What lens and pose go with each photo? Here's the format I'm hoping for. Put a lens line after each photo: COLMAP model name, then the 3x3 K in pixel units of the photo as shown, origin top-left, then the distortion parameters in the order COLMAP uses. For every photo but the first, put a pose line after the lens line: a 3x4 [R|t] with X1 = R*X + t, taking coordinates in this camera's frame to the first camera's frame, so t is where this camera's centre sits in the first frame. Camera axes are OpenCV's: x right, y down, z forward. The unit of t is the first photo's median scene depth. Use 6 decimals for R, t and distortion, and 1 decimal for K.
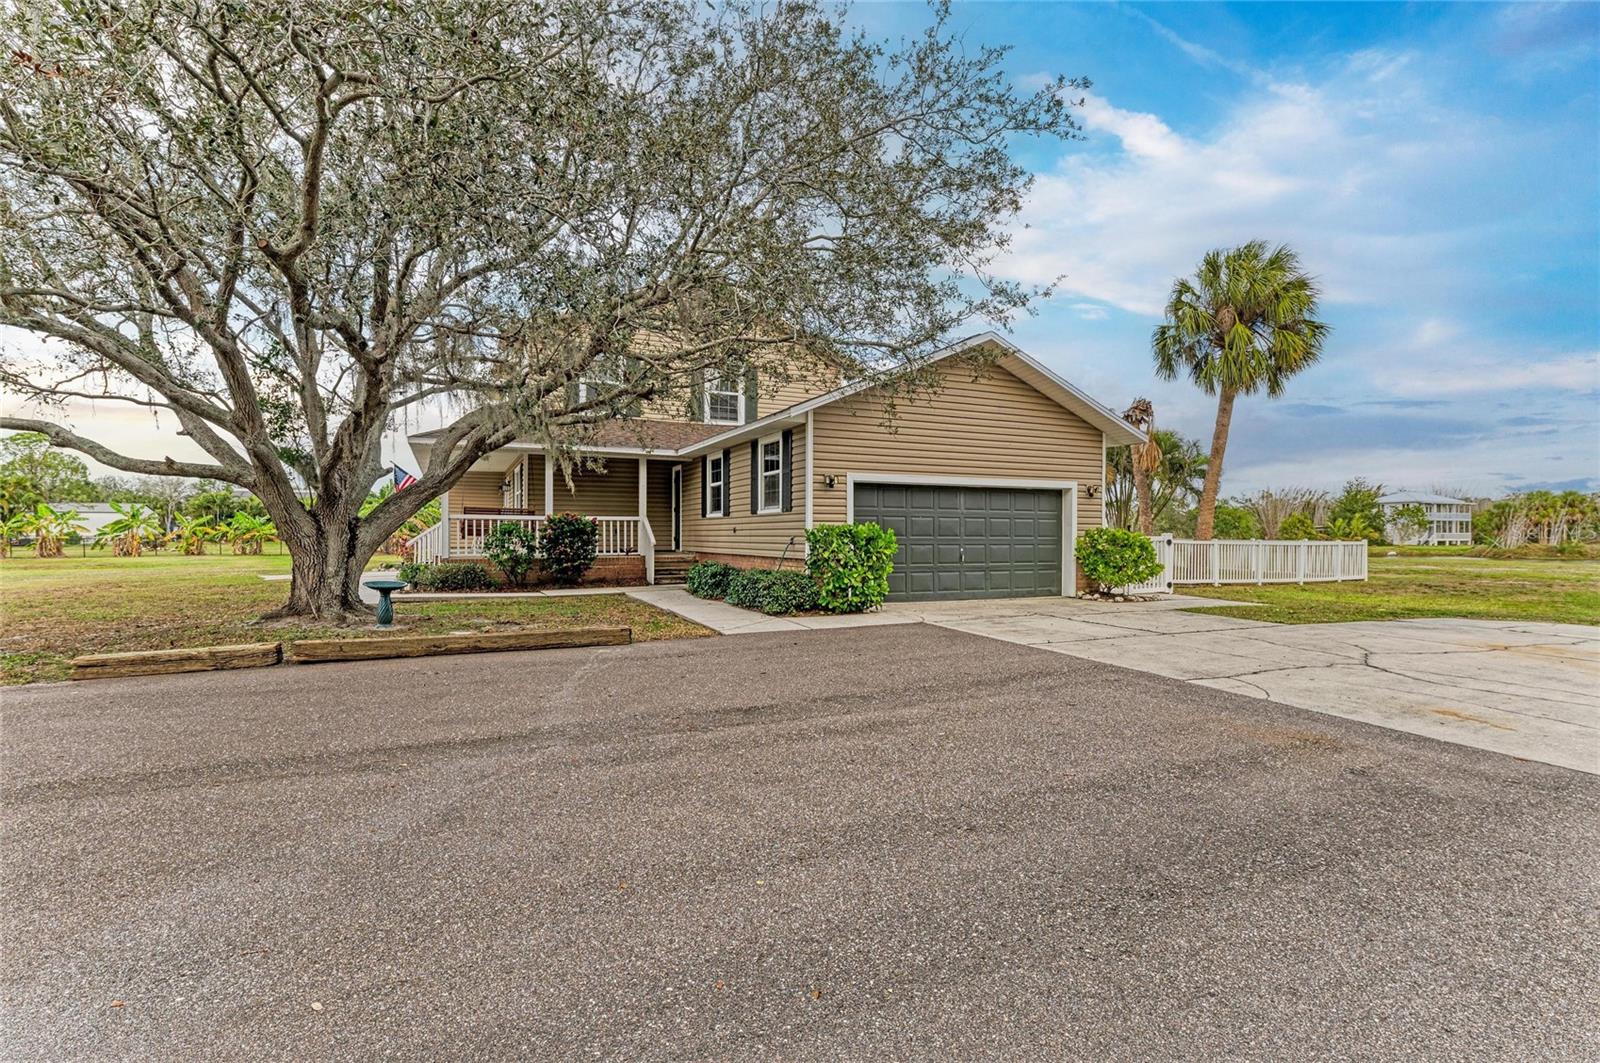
lens RADIAL K [[744.3, 0, 800.0], [0, 744.3, 531.5], [0, 0, 1]] dist [0.019440, -0.000037]
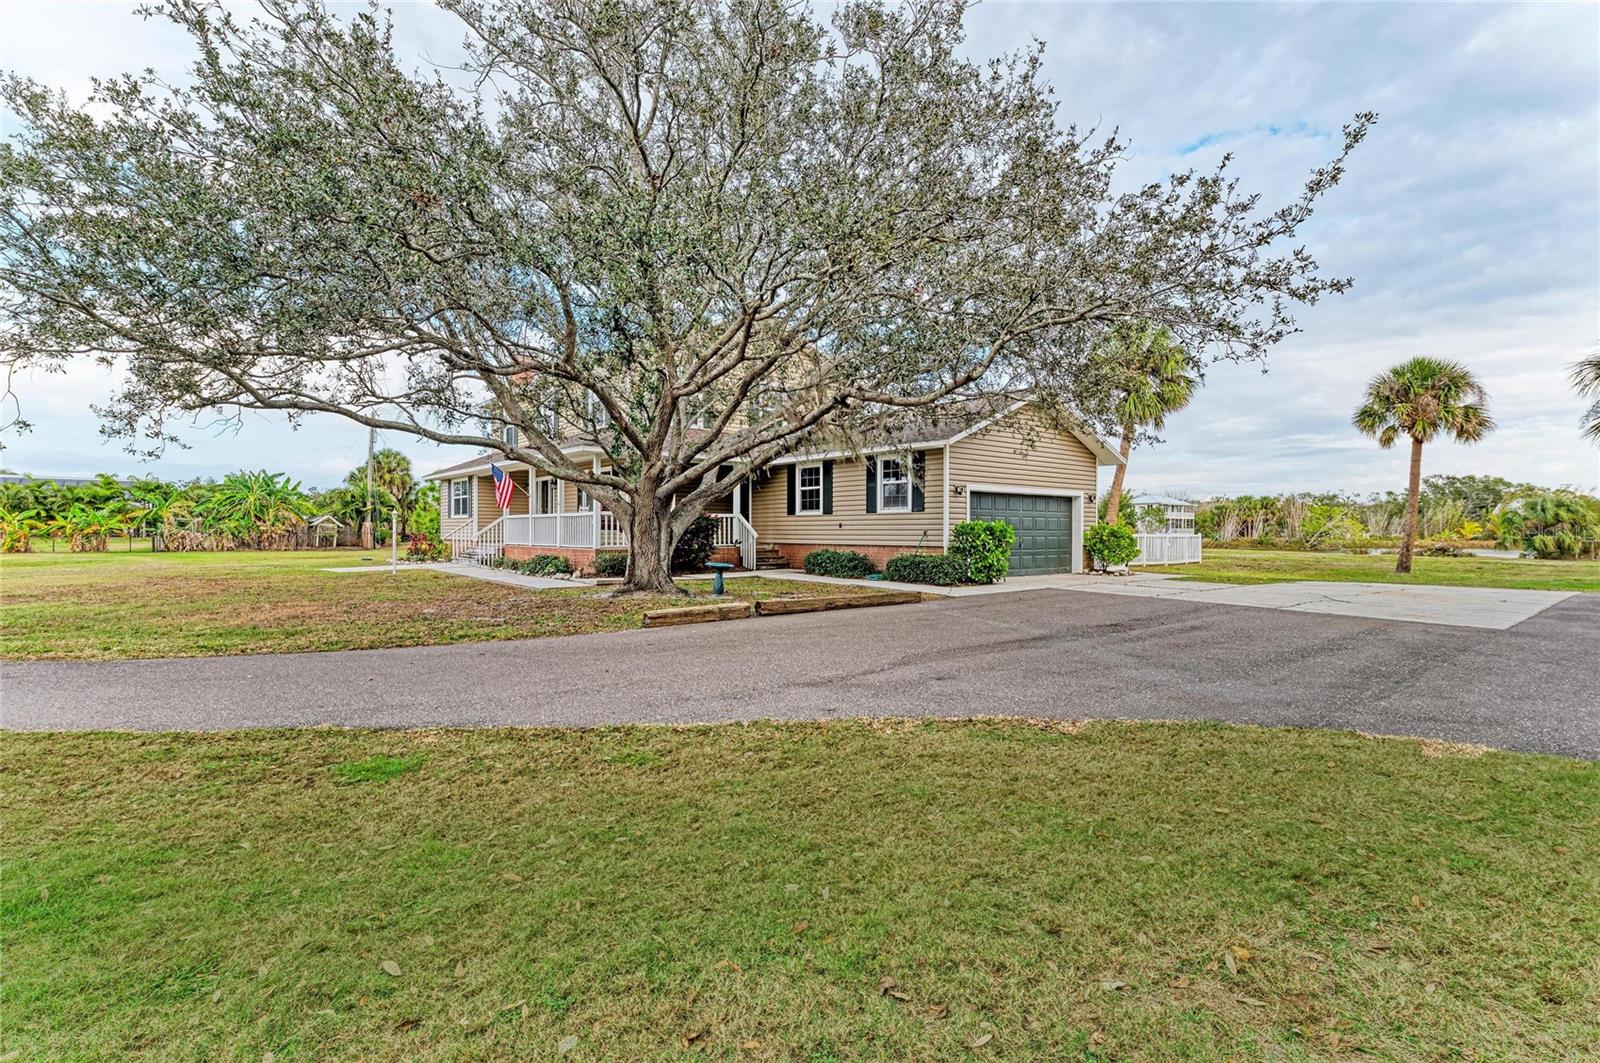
lens RADIAL K [[744.3, 0, 800.0], [0, 744.3, 531.5], [0, 0, 1]] dist [0.019440, -0.000037]
pose [[0.967483, -0.000073, 0.252934, -0.468199], [-0.001459, 0.999982, 0.005870, 0.001262], [-0.252930, -0.006048, 0.967466, -0.207660]]
